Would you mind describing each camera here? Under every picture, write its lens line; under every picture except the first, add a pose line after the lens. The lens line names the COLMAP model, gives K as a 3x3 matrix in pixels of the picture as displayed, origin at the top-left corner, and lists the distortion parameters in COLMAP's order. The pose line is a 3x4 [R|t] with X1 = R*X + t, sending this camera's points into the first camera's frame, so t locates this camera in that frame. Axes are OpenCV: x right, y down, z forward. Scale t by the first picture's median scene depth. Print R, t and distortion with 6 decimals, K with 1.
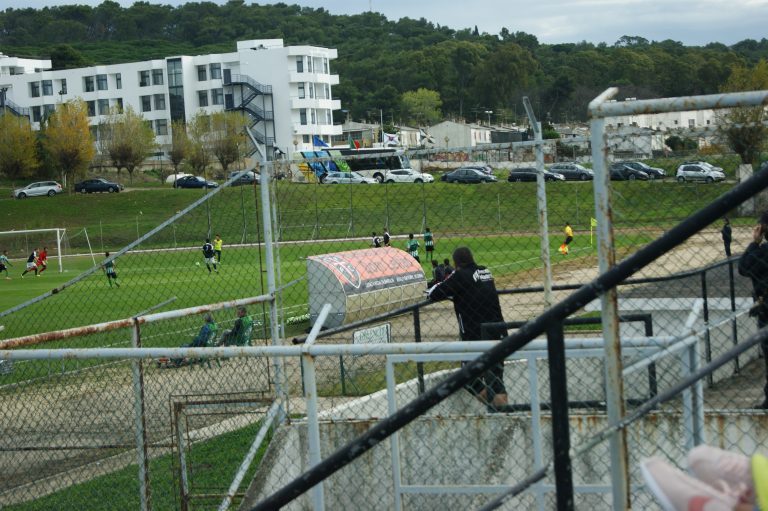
lens RADIAL K [[1762.1, 0, 384.0], [0, 1762.1, 255.5], [0, 0, 1]] dist [0.049900, -0.114405]
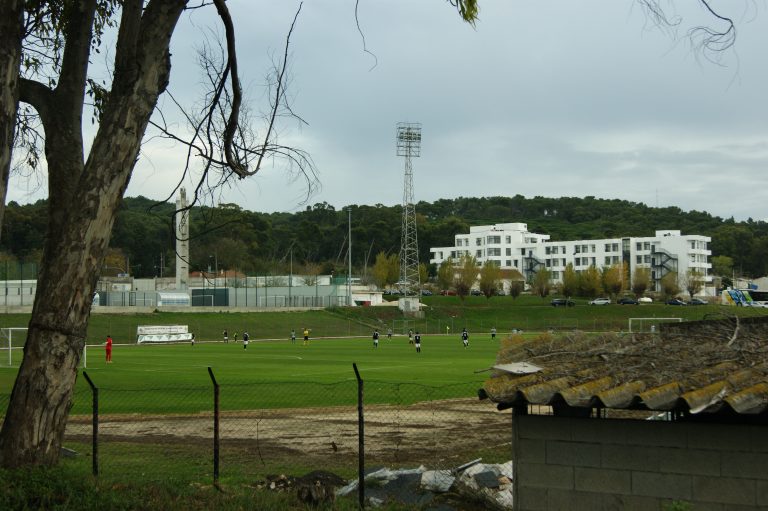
lens RADIAL K [[1119.3, 0, 384.0], [0, 1119.3, 255.5], [0, 0, 1]] dist [-0.017666, -0.017977]
pose [[0.973618, 0.046446, -0.223407, -0.107051], [-0.064625, 0.995105, -0.074759, 0.018148], [0.218842, 0.087224, 0.971854, -0.277181]]
